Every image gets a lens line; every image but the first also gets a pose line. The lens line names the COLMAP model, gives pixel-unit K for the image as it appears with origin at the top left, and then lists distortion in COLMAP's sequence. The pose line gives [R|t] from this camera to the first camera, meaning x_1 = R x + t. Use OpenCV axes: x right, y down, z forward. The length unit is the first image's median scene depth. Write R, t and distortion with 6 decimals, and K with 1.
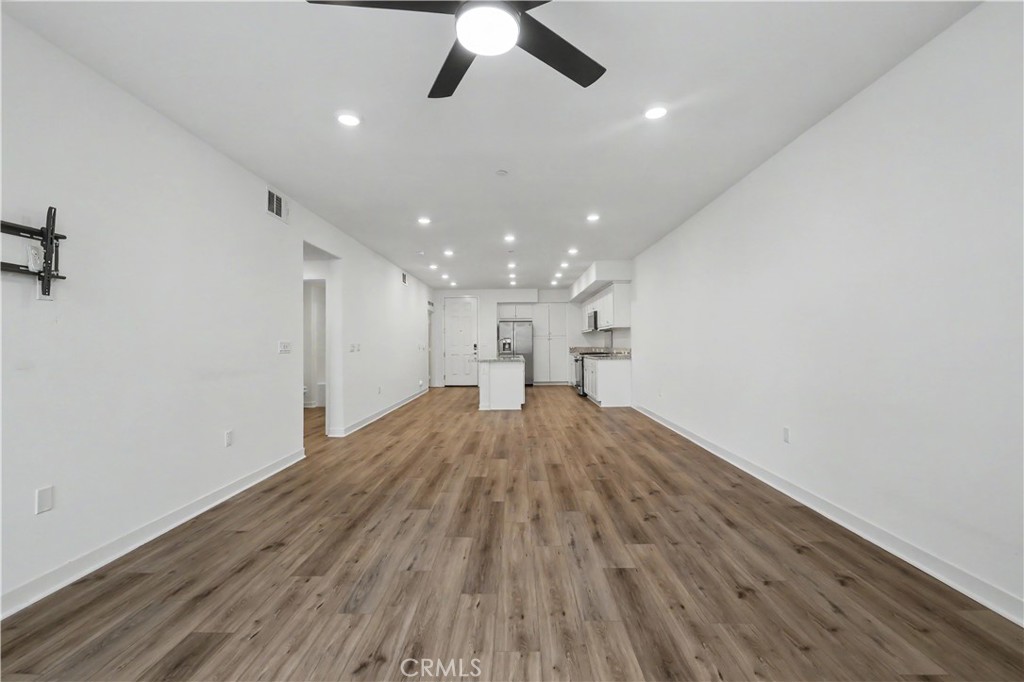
lens RADIAL K [[433.5, 0, 507.5], [0, 433.5, 335.6], [0, 0, 1]] dist [-0.002501, 0.000482]
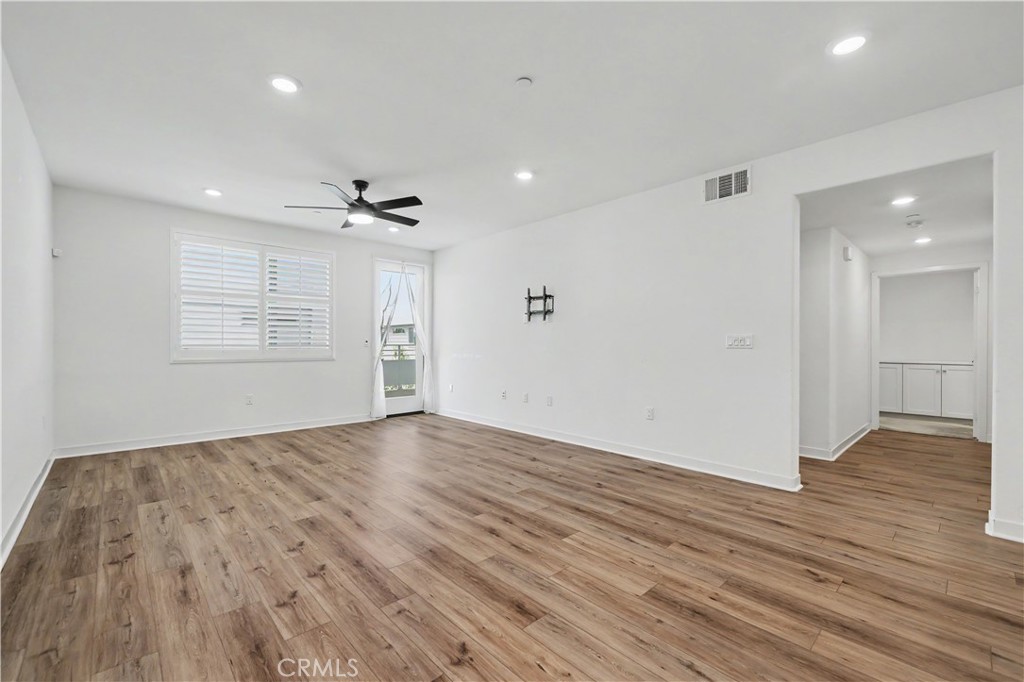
lens RADIAL K [[433.5, 0, 508.2], [0, 433.5, 342.6], [0, 0, 1]] dist [-0.002501, 0.000482]
pose [[-0.720618, 0.001903, -0.693330, 0.558228], [0.015269, 0.999797, -0.013126, 0.044180], [0.693164, -0.020045, -0.720501, 1.723870]]
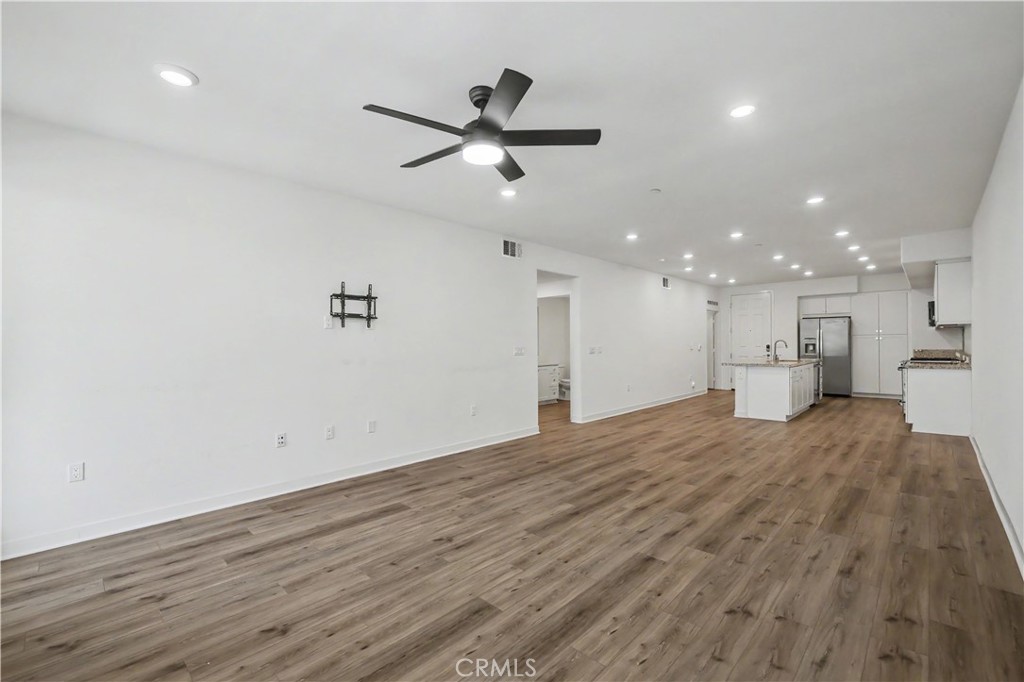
lens RADIAL K [[433.5, 0, 513.9], [0, 433.5, 340.9], [0, 0, 1]] dist [-0.002501, 0.000482]
pose [[0.737230, -0.003591, -0.675632, 0.535088], [0.015595, 0.999810, 0.011702, -0.026981], [0.675461, -0.019163, 0.737146, -0.036492]]
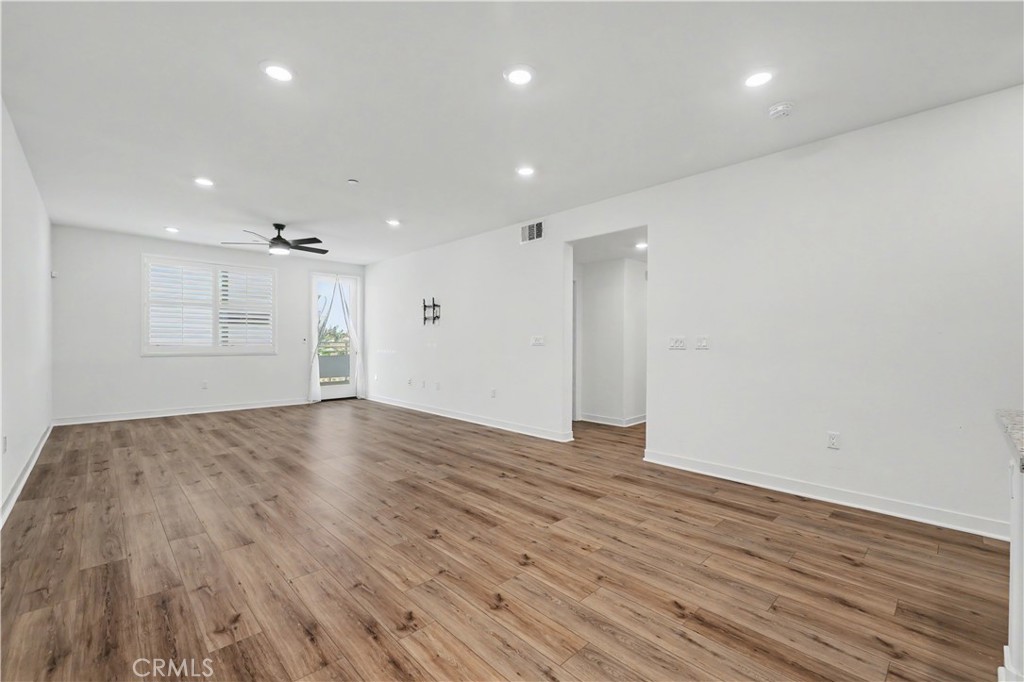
lens RADIAL K [[433.5, 0, 508.3], [0, 433.5, 341.2], [0, 0, 1]] dist [-0.002501, 0.000482]
pose [[-0.707534, 0.002098, -0.706676, 0.572066], [0.013267, 0.999859, -0.010314, 0.052272], [0.706554, -0.016673, -0.707462, 2.411844]]
